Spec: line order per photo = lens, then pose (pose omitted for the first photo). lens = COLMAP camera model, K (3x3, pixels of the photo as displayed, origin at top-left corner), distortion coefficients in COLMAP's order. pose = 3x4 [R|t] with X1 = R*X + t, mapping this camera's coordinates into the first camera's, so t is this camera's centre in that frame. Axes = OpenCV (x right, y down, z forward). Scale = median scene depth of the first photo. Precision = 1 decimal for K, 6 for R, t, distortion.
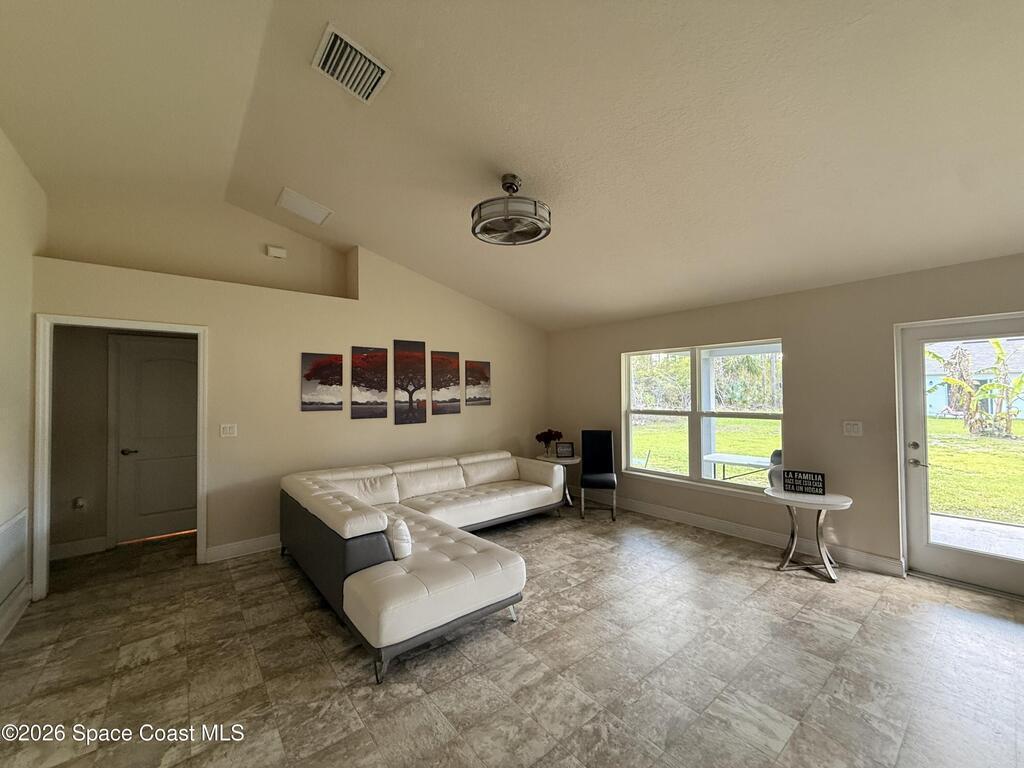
lens RADIAL K [[409.9, 0, 510.9], [0, 409.9, 386.7], [0, 0, 1]] dist [-0.001861, 0.000689]
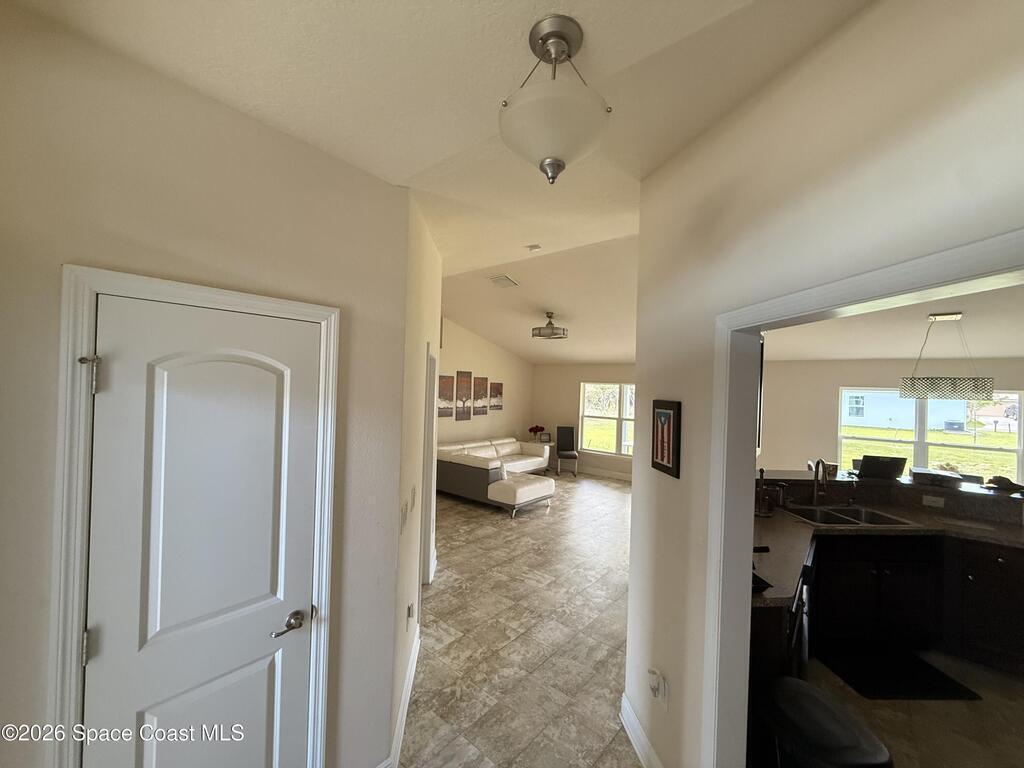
lens RADIAL K [[409.9, 0, 510.9], [0, 409.9, 386.7], [0, 0, 1]] dist [-0.001861, 0.000689]
pose [[0.982087, 0.039847, 0.184164, -0.368770], [-0.042629, 0.999029, 0.011171, -0.076532], [-0.183540, -0.018821, 0.982832, -0.704336]]
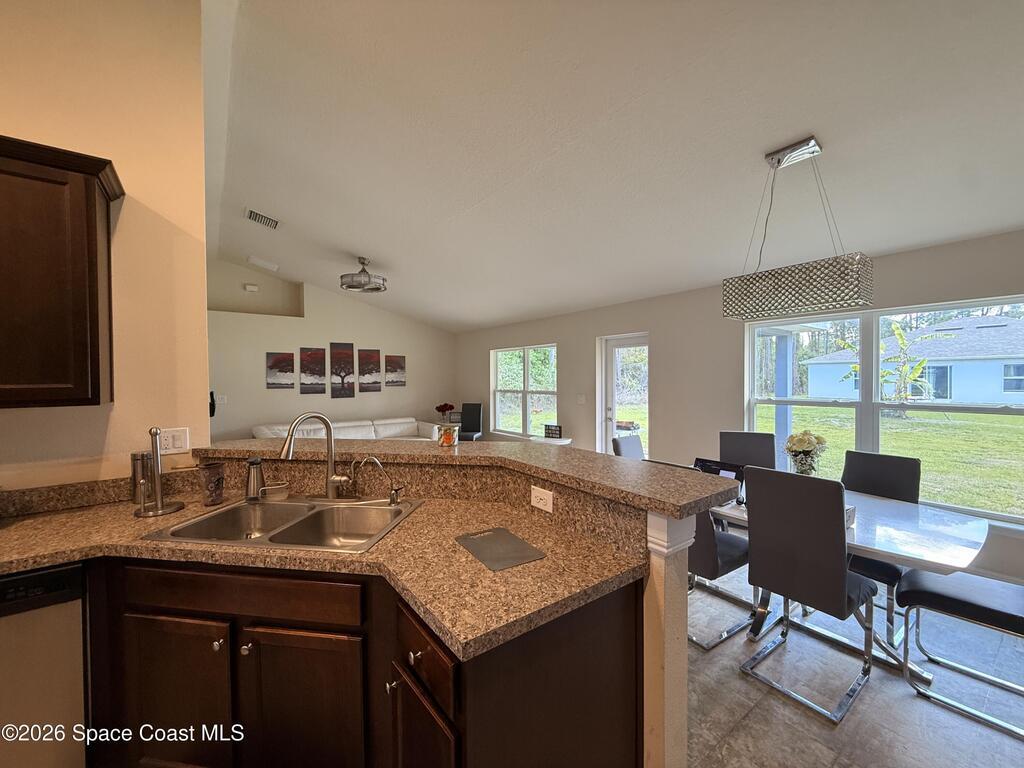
lens RADIAL K [[409.9, 0, 510.9], [0, 409.9, 386.7], [0, 0, 1]] dist [-0.001861, 0.000689]
pose [[0.998797, 0.003258, -0.048928, 0.449586], [-0.001506, 0.999357, 0.035817, -0.006099], [0.049013, -0.035700, 0.998160, -0.480366]]
